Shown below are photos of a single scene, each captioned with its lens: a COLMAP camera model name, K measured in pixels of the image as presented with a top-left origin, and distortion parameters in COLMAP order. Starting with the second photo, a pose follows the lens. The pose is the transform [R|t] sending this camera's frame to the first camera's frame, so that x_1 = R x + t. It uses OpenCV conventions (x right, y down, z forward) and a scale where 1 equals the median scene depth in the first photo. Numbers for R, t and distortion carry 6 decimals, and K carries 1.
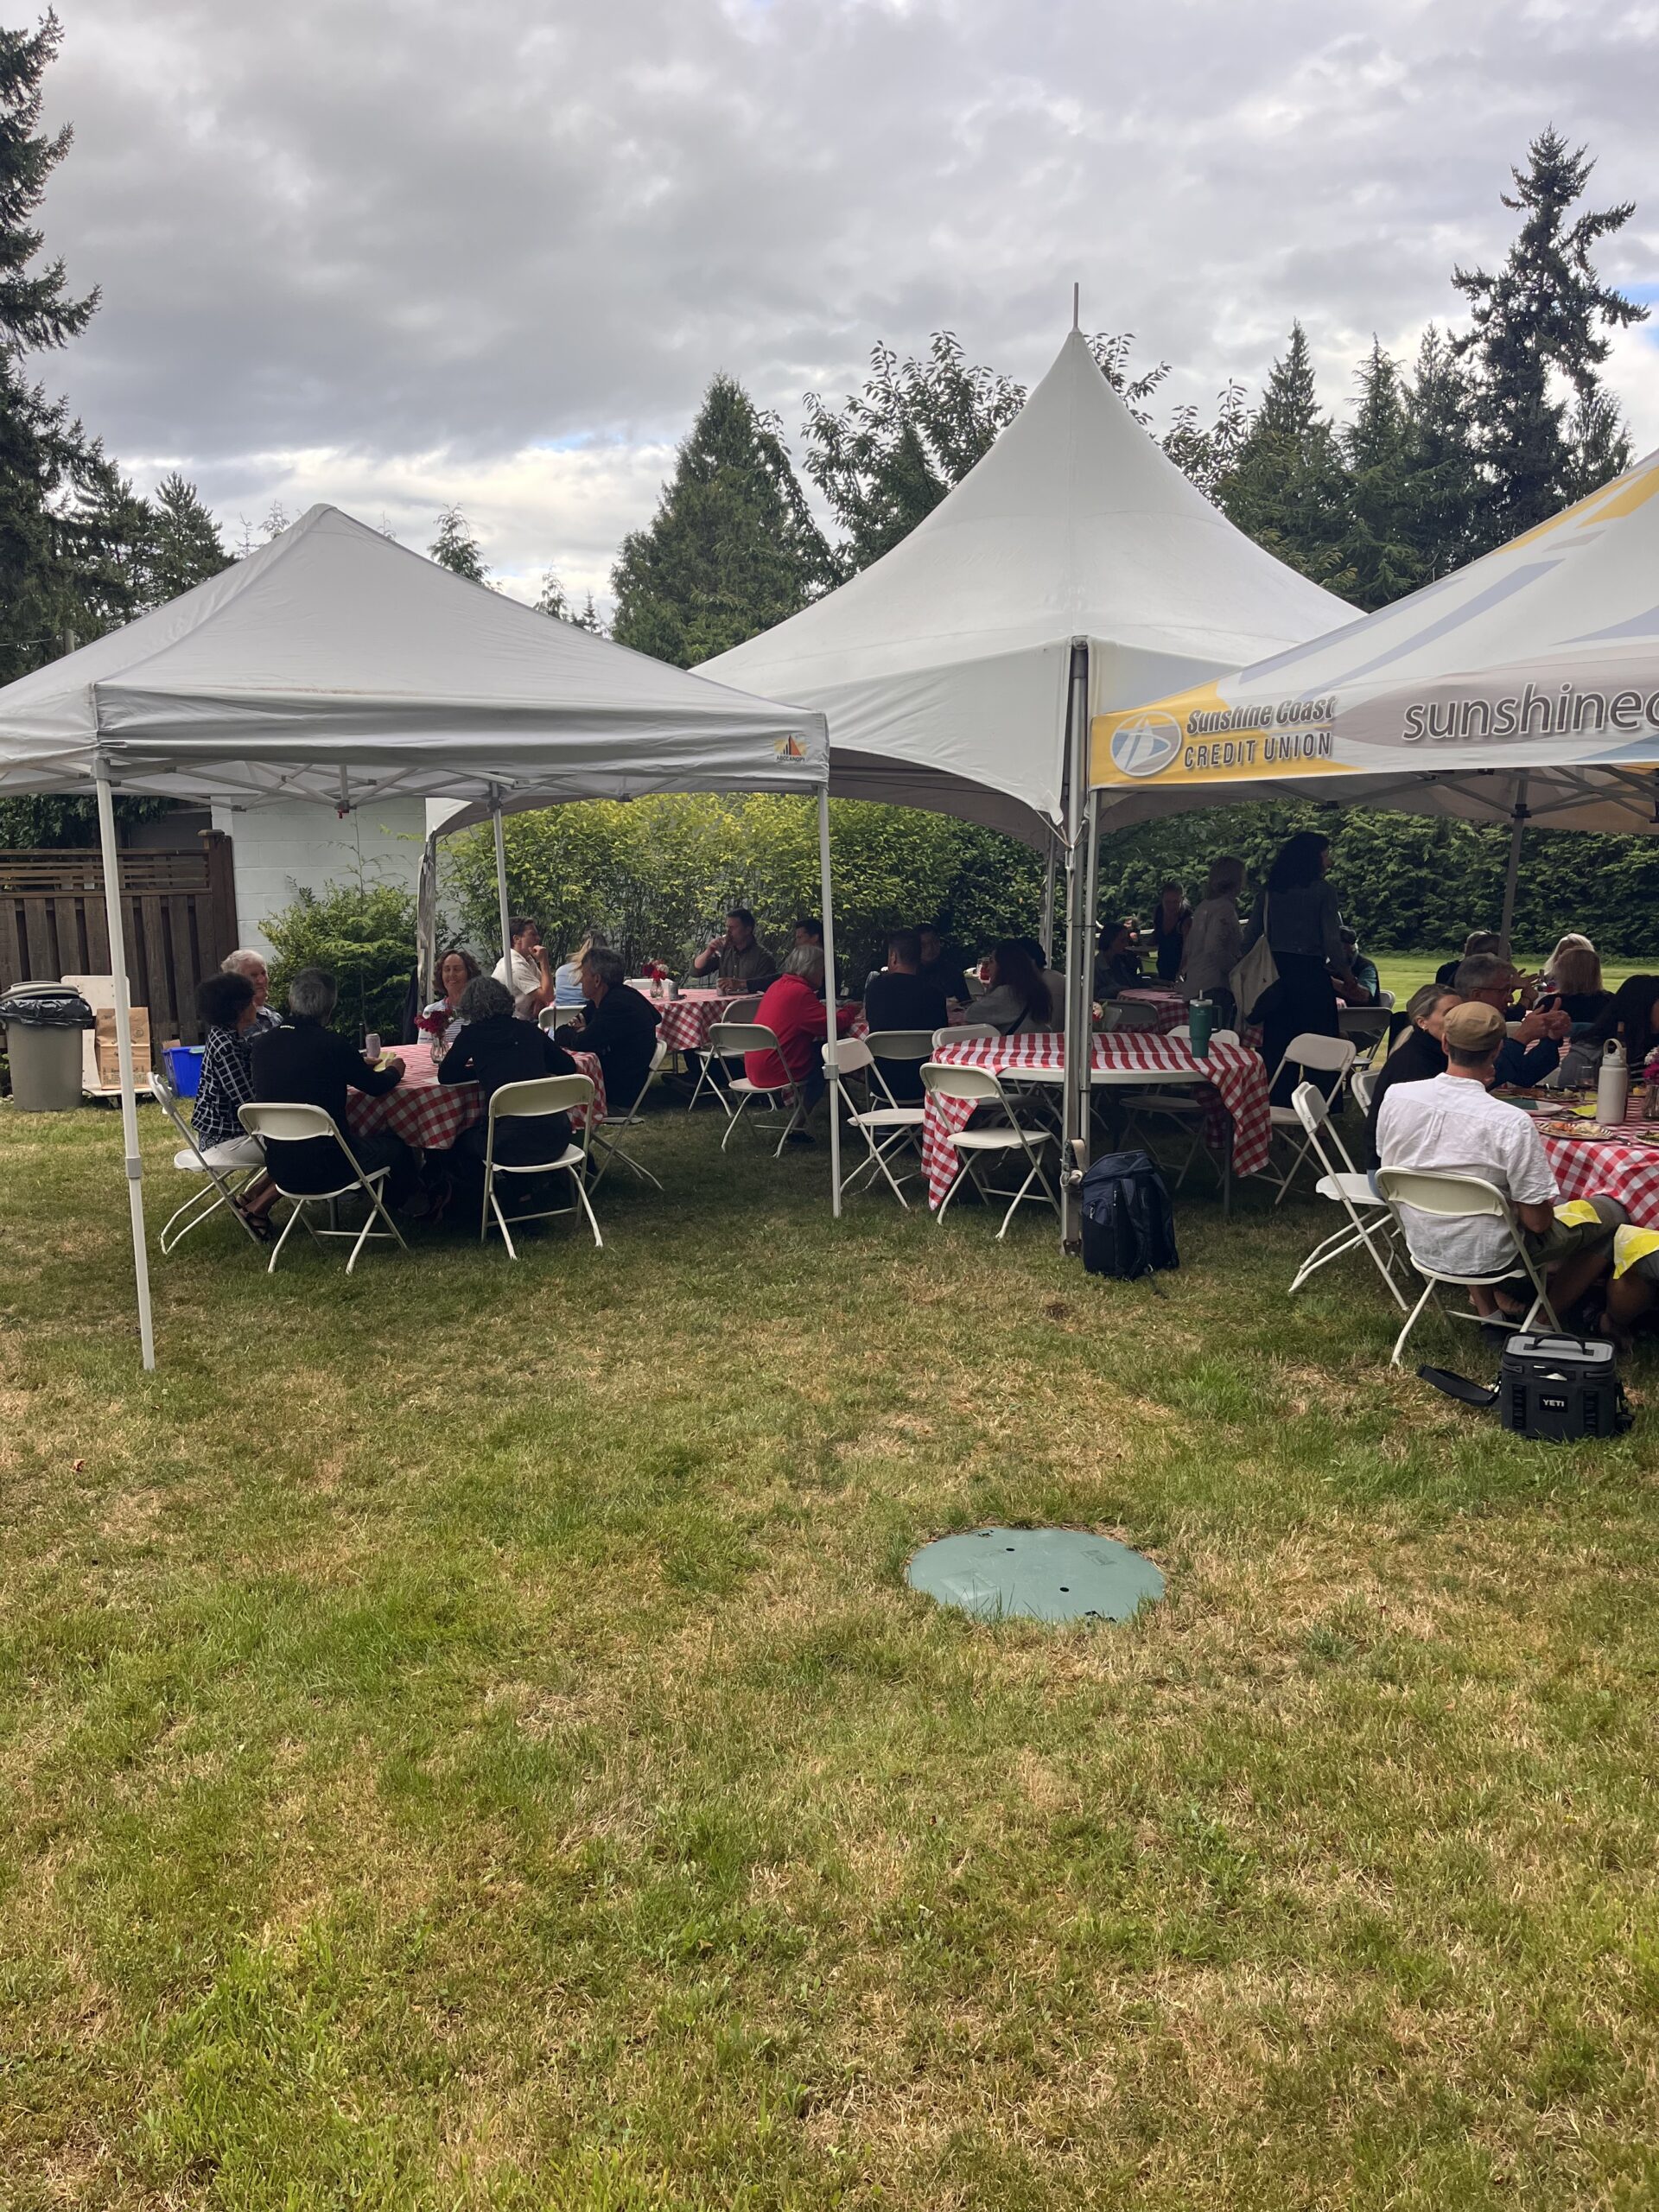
lens RADIAL K [[1689.9, 0, 829.6], [0, 1689.9, 1111.0], [0, 0, 1]] dist [0.046788, -0.004327]
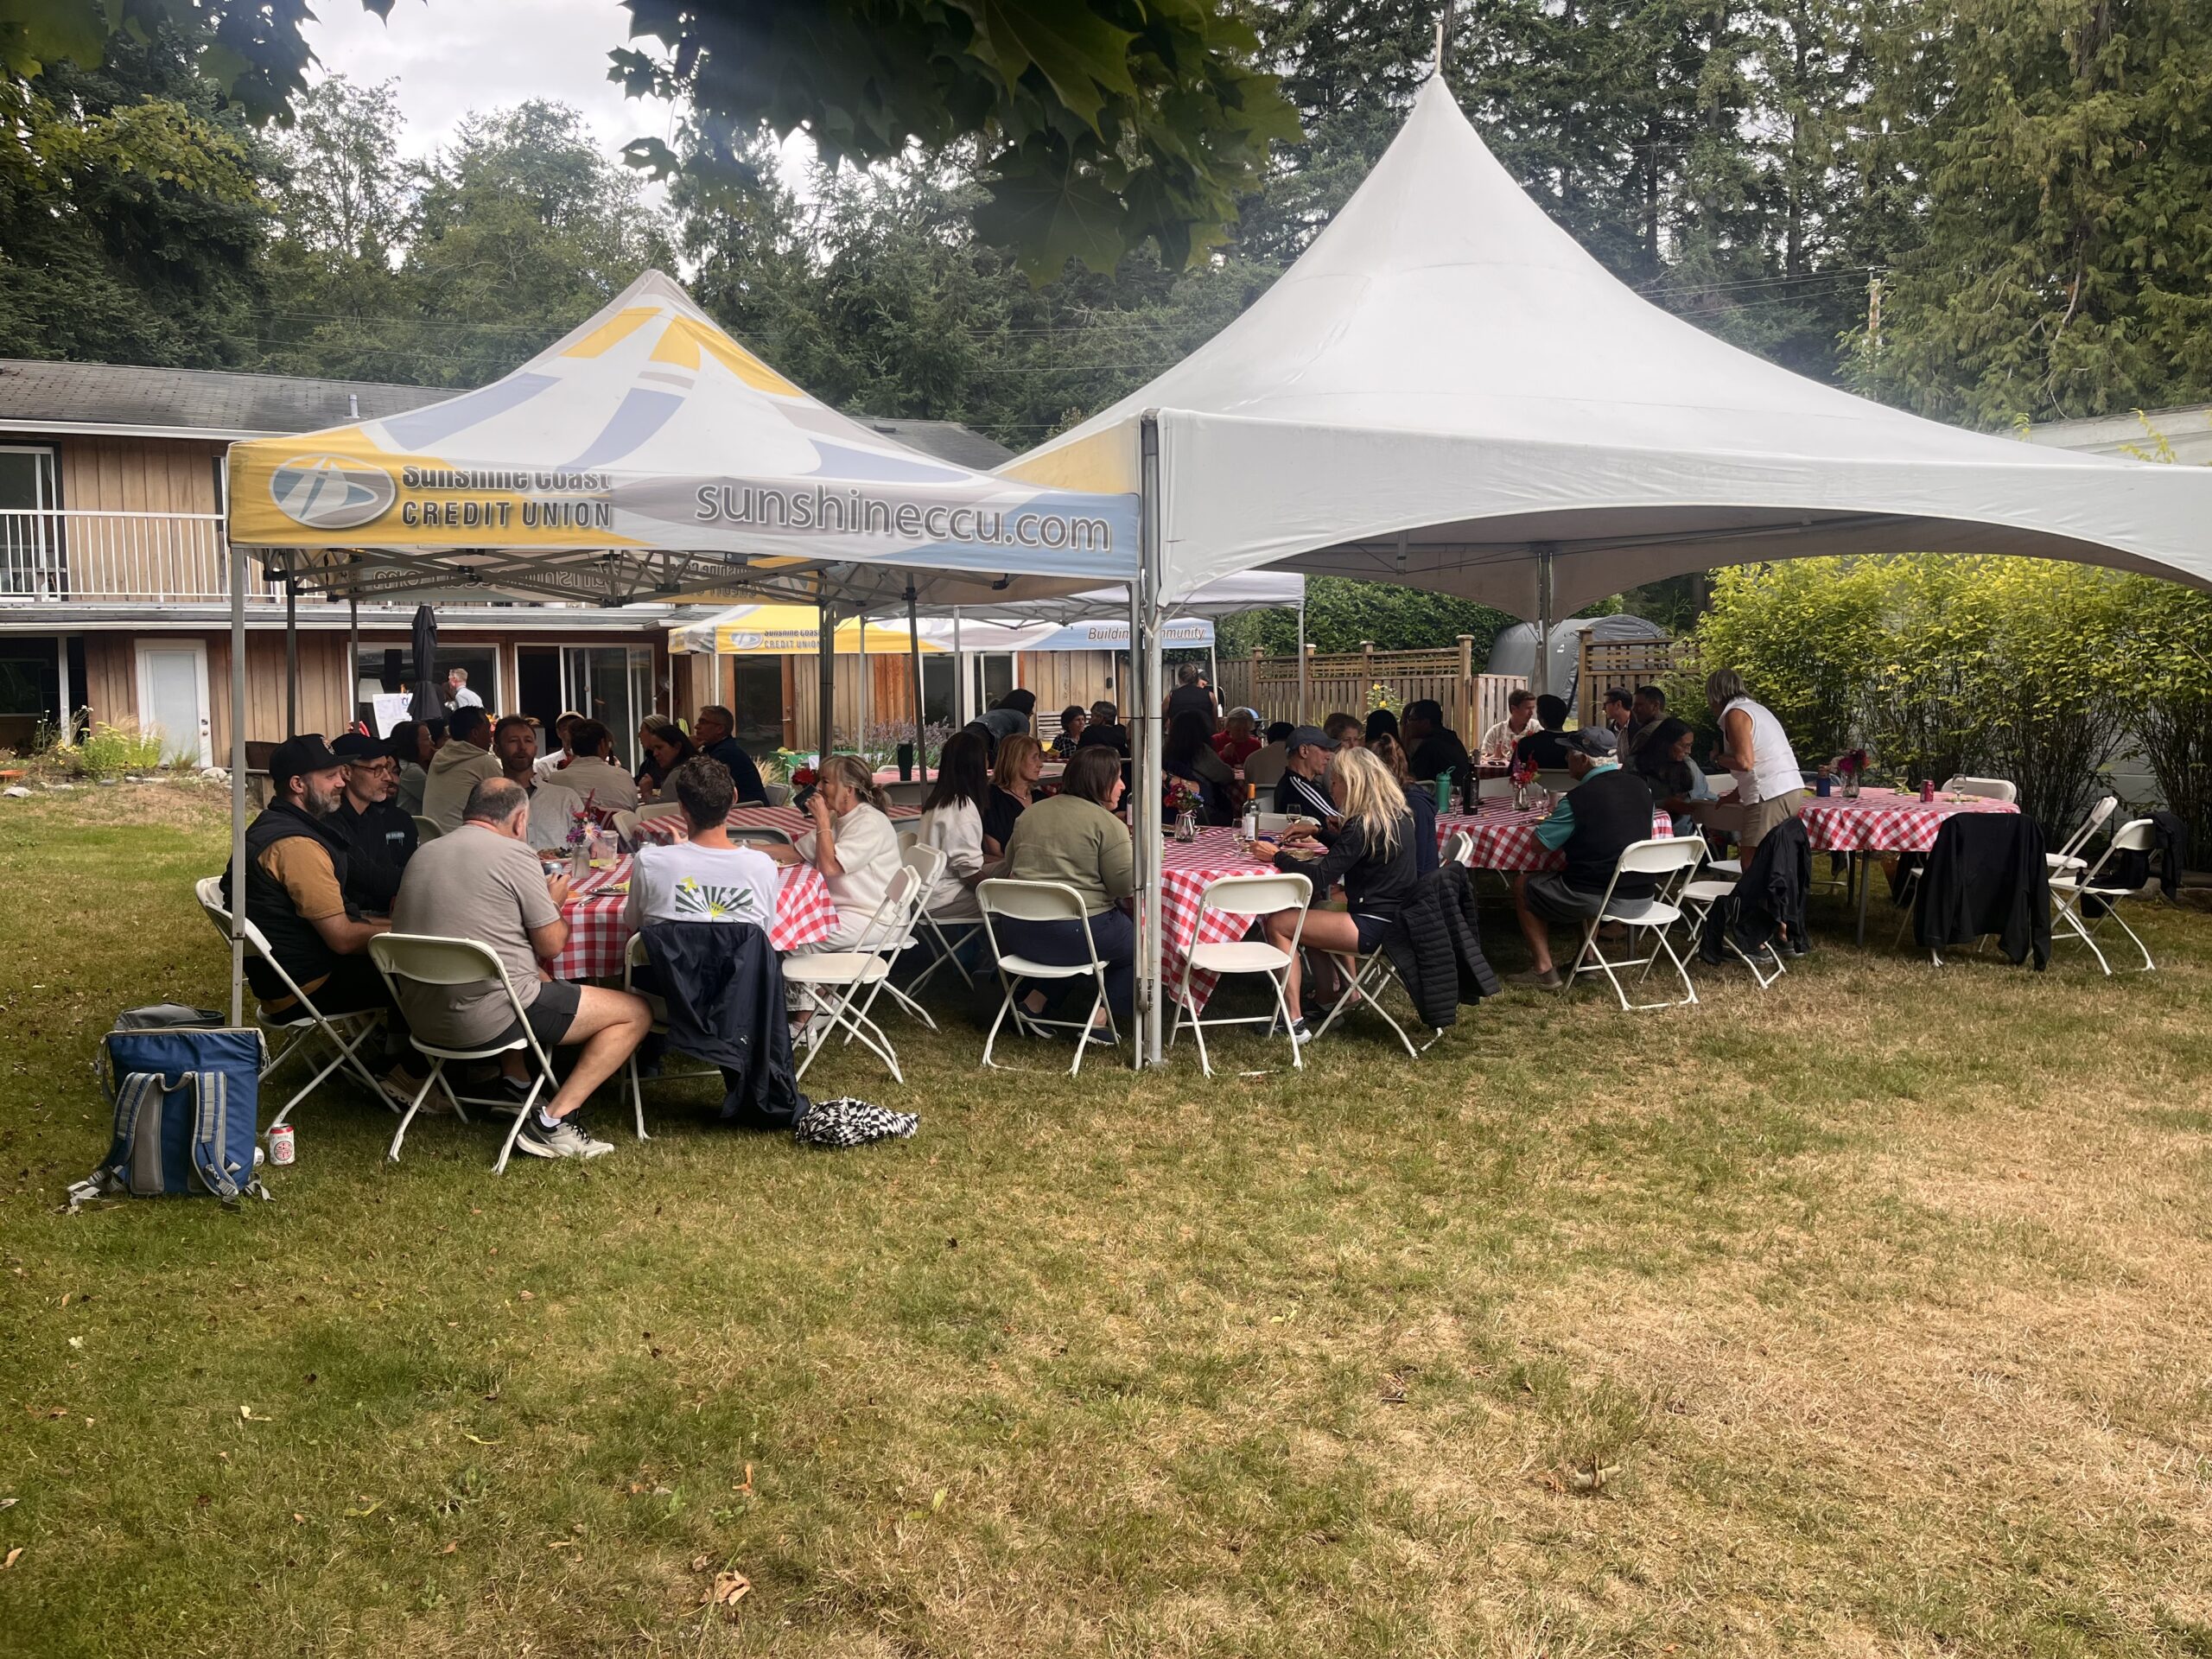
lens RADIAL K [[1689.9, 0, 1108.8], [0, 1689.9, 824.7], [0, 0, 1]] dist [0.046788, -0.004327]
pose [[0.665890, -0.042792, 0.744822, -0.266795], [0.071732, 0.997401, -0.006827, -0.009798], [-0.742593, 0.057974, 0.667229, 0.143535]]
